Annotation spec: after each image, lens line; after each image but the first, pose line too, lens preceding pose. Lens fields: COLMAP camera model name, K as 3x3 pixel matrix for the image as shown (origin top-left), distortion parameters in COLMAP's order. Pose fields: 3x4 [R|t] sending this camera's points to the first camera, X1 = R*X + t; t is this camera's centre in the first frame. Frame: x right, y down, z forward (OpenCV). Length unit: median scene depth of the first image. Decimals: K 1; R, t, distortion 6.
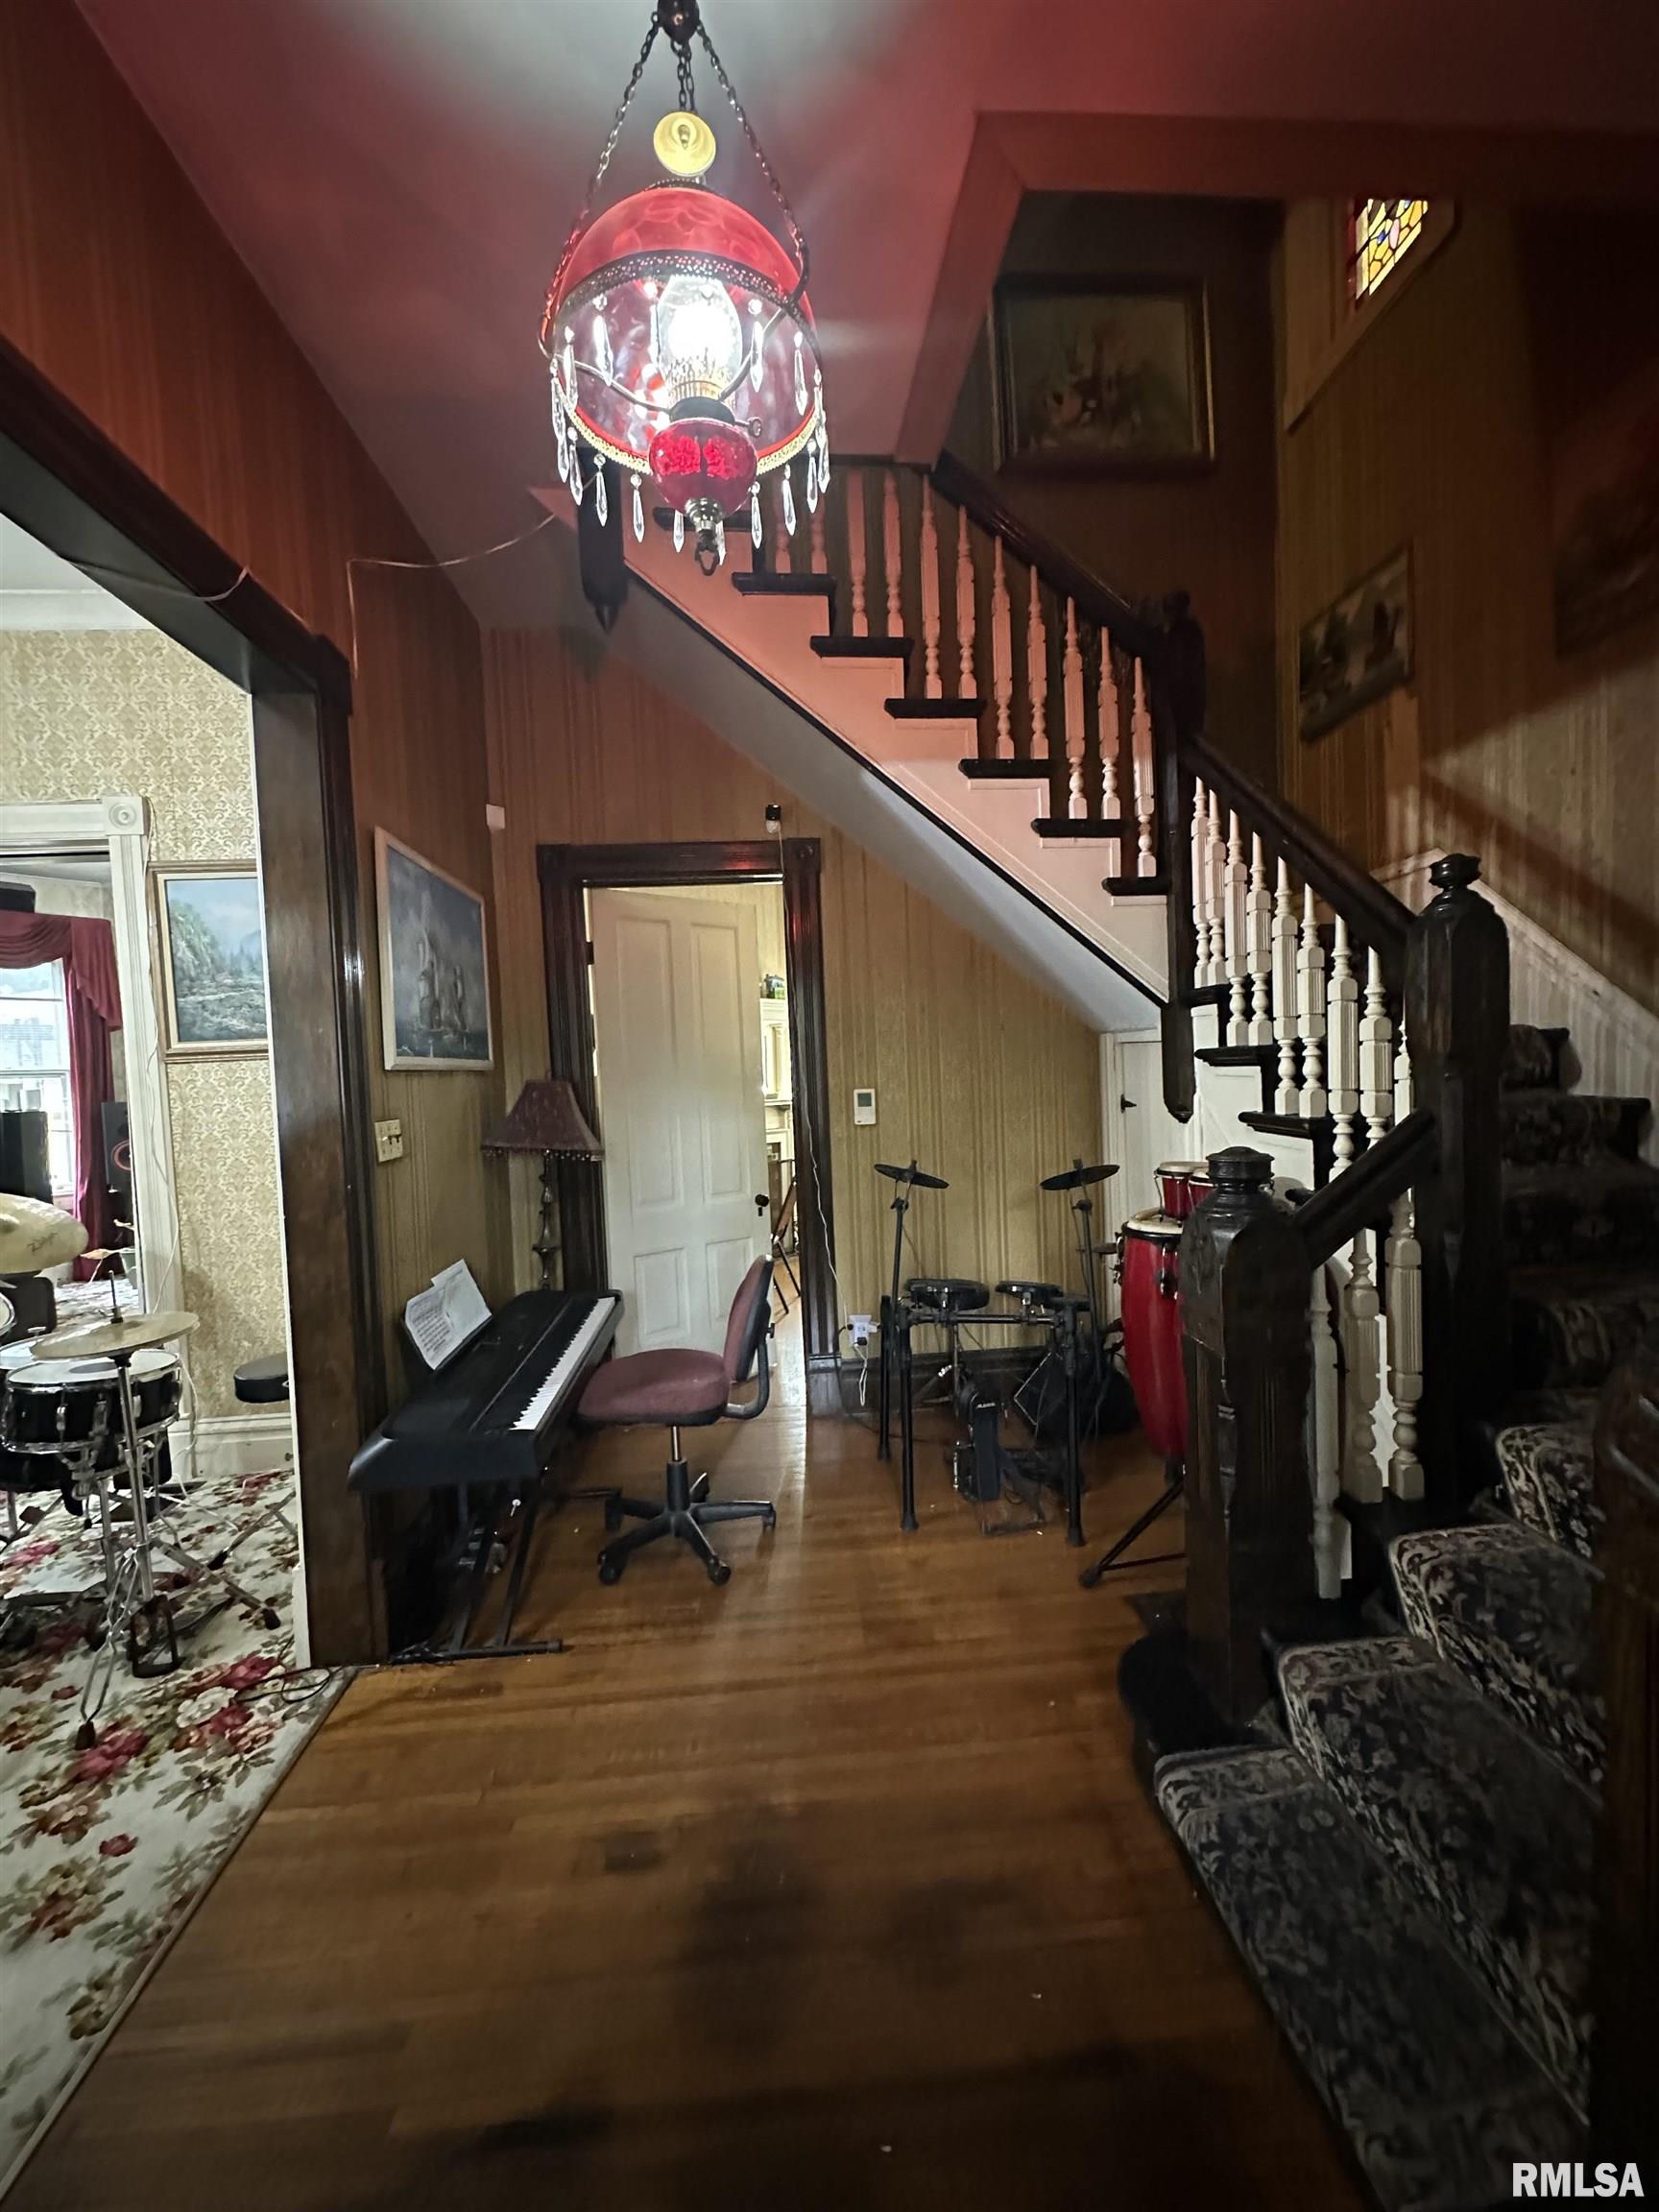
lens RADIAL K [[885.0, 0, 831.1], [0, 885.0, 1108.0], [0, 0, 1]] dist [-0.001001, 0.000401]
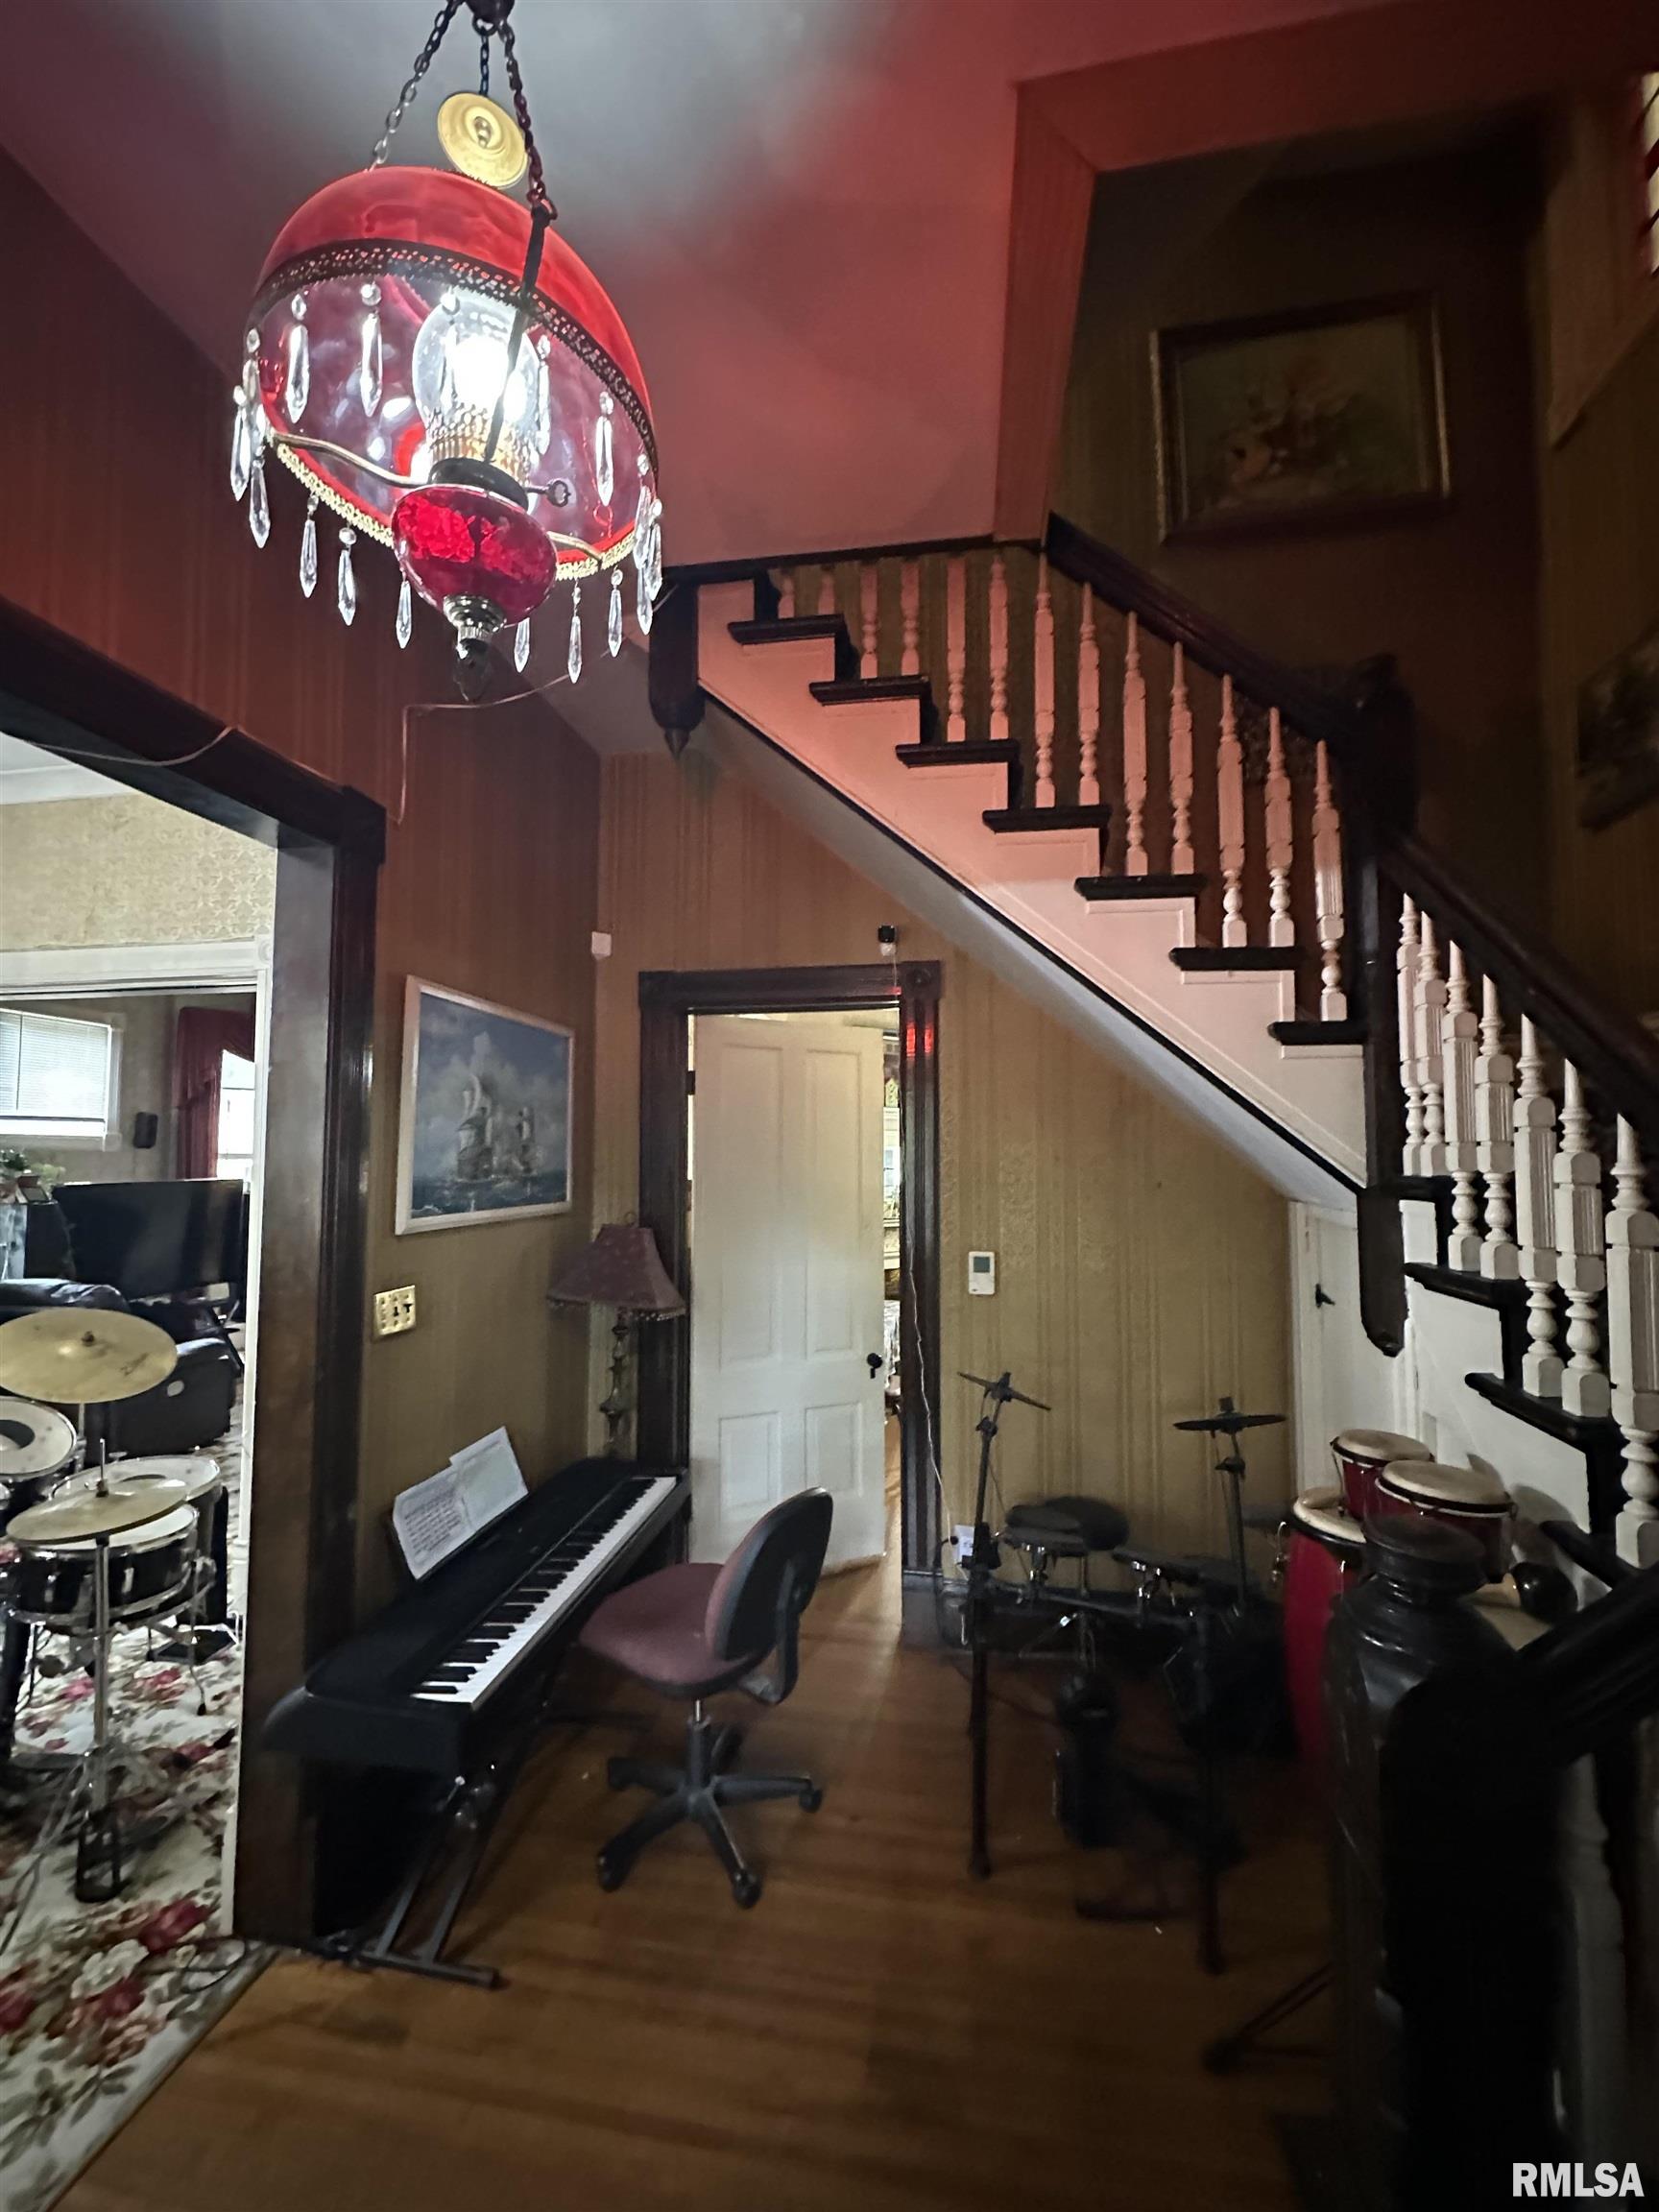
lens RADIAL K [[888.6, 0, 825.7], [0, 888.6, 1111.0], [0, 0, 1]] dist [-0.001324, 0.000461]
pose [[0.969202, 0.030440, -0.244379, 0.127804], [-0.052724, 0.994971, -0.085167, -0.099517], [0.240557, 0.095429, 0.965933, 0.177791]]
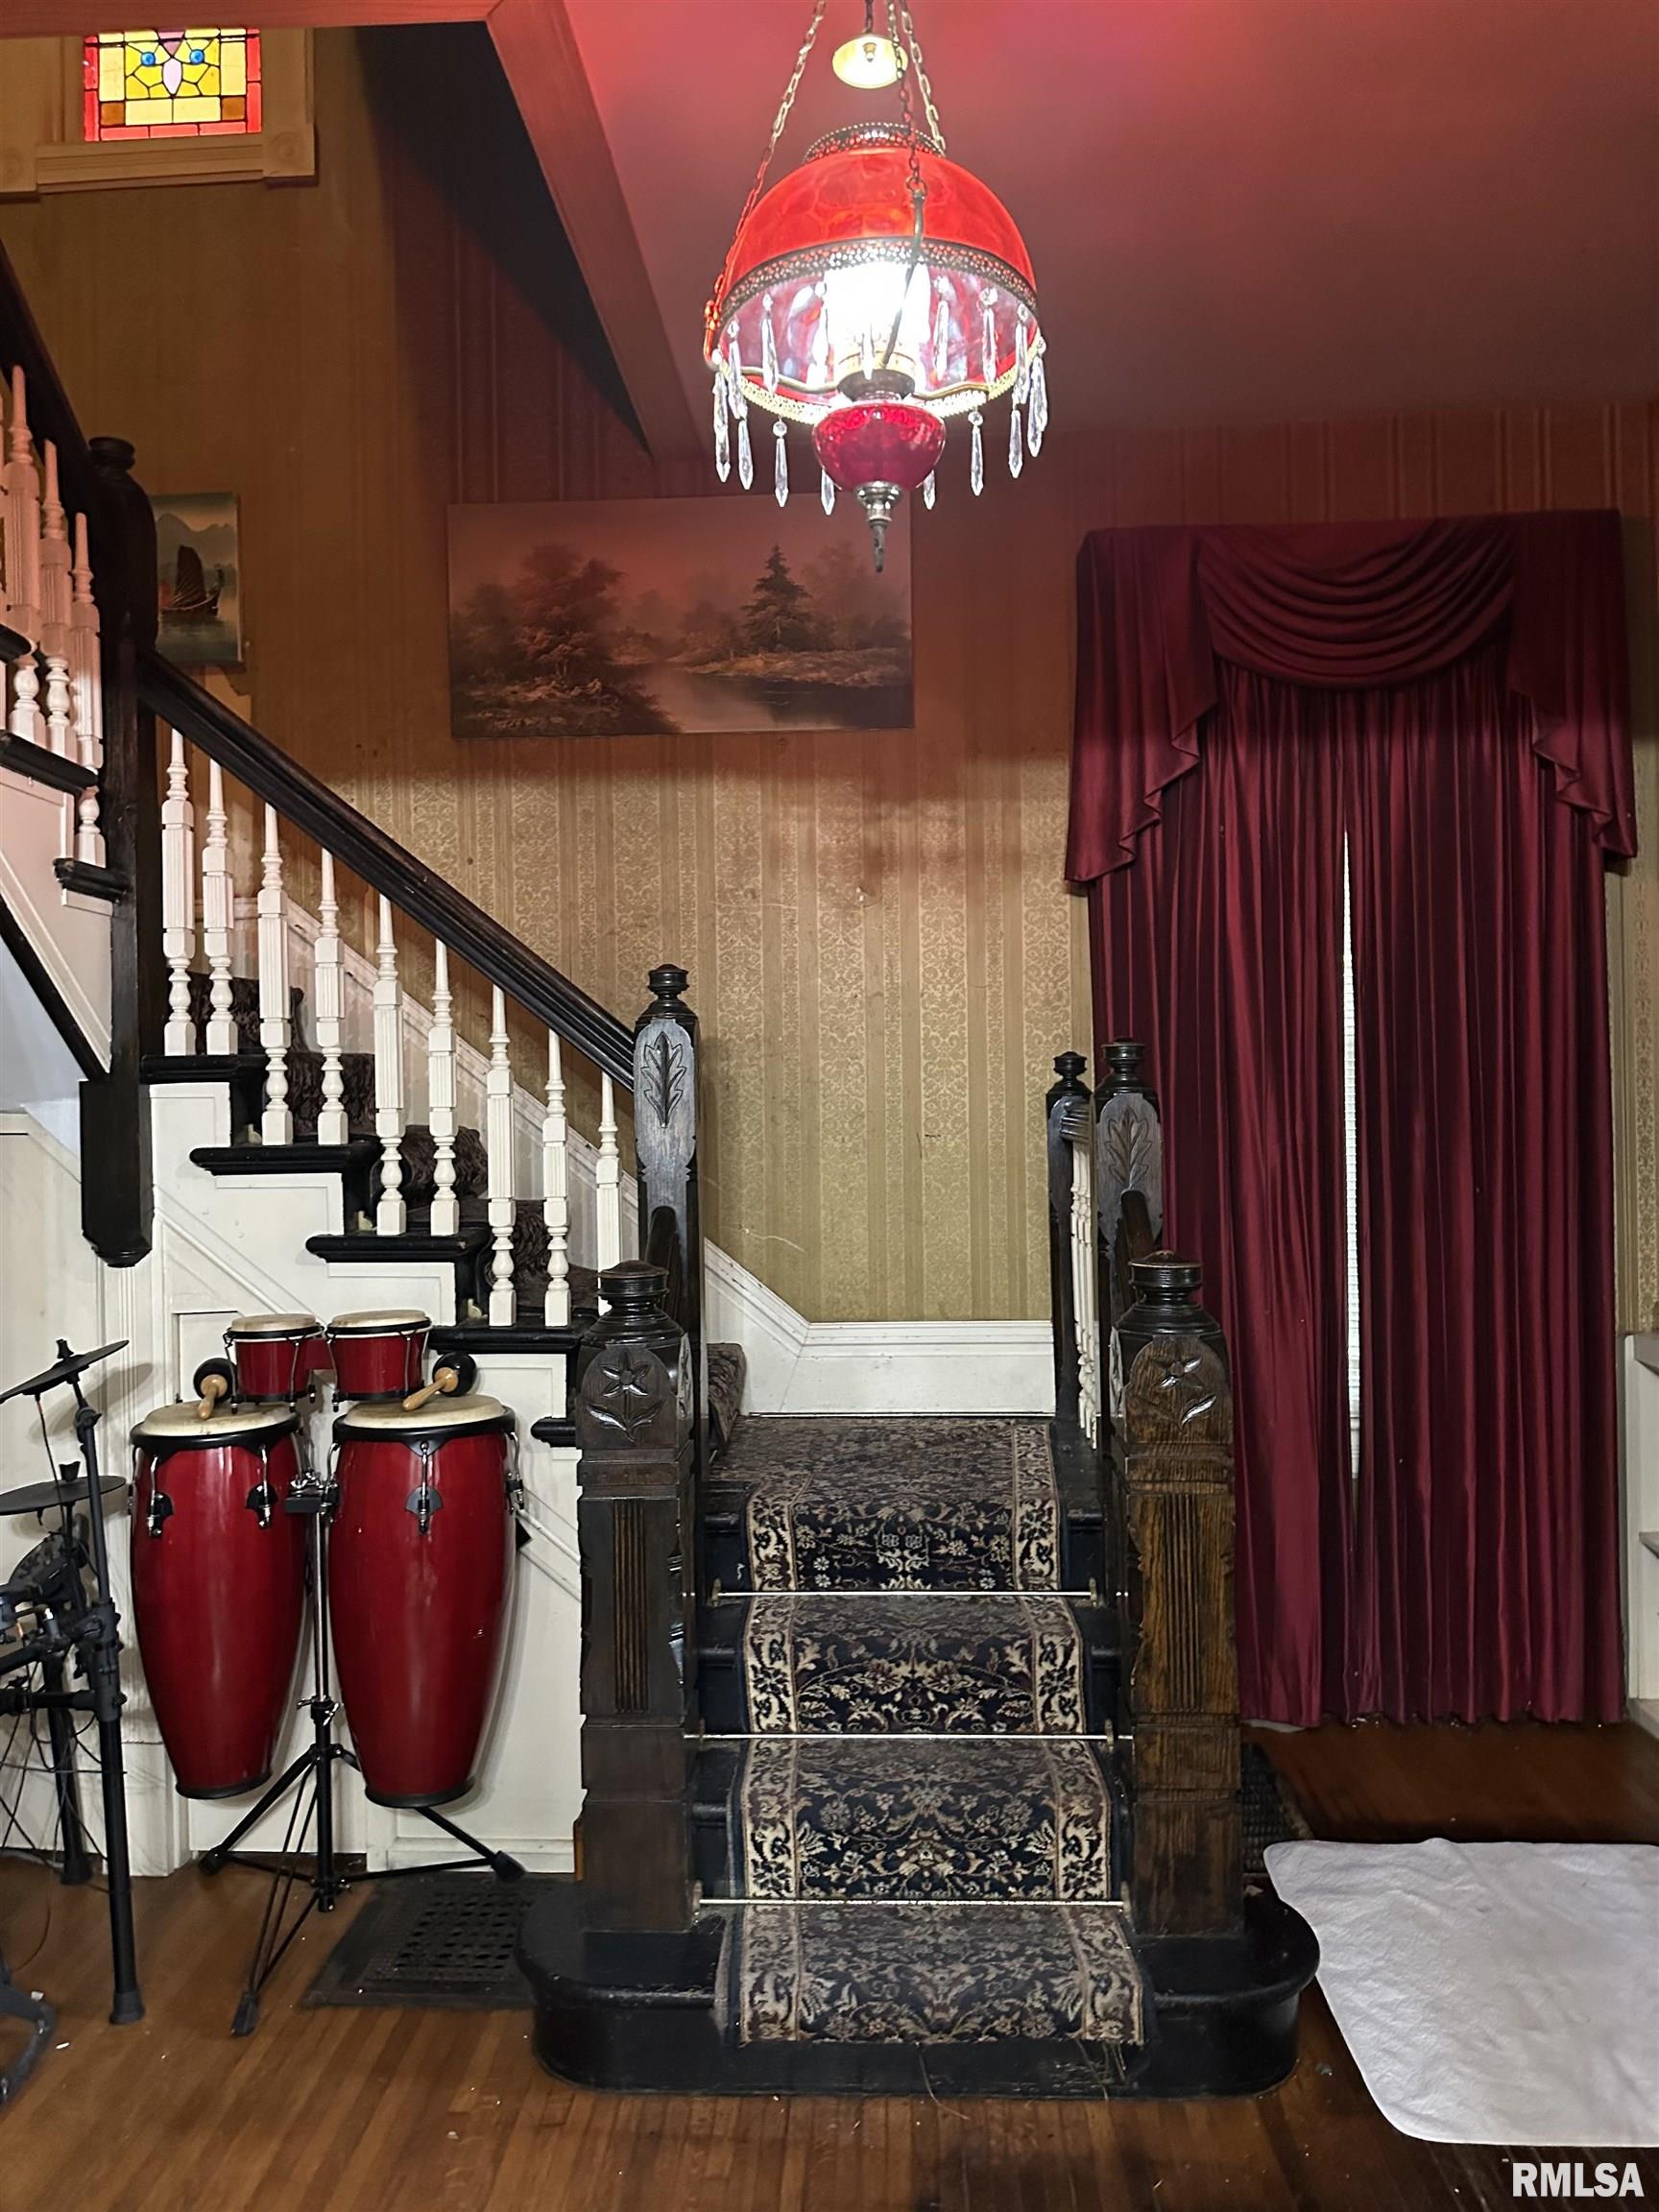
lens RADIAL K [[1539.9, 0, 826.5], [0, 1539.9, 1073.6], [0, 0, 1]] dist [0.056669, -0.098180]
pose [[0.120042, 0.051597, 0.991427, -0.653687], [0.056200, 0.996694, -0.058675, -0.027219], [-0.991177, 0.062762, 0.116746, 0.384355]]
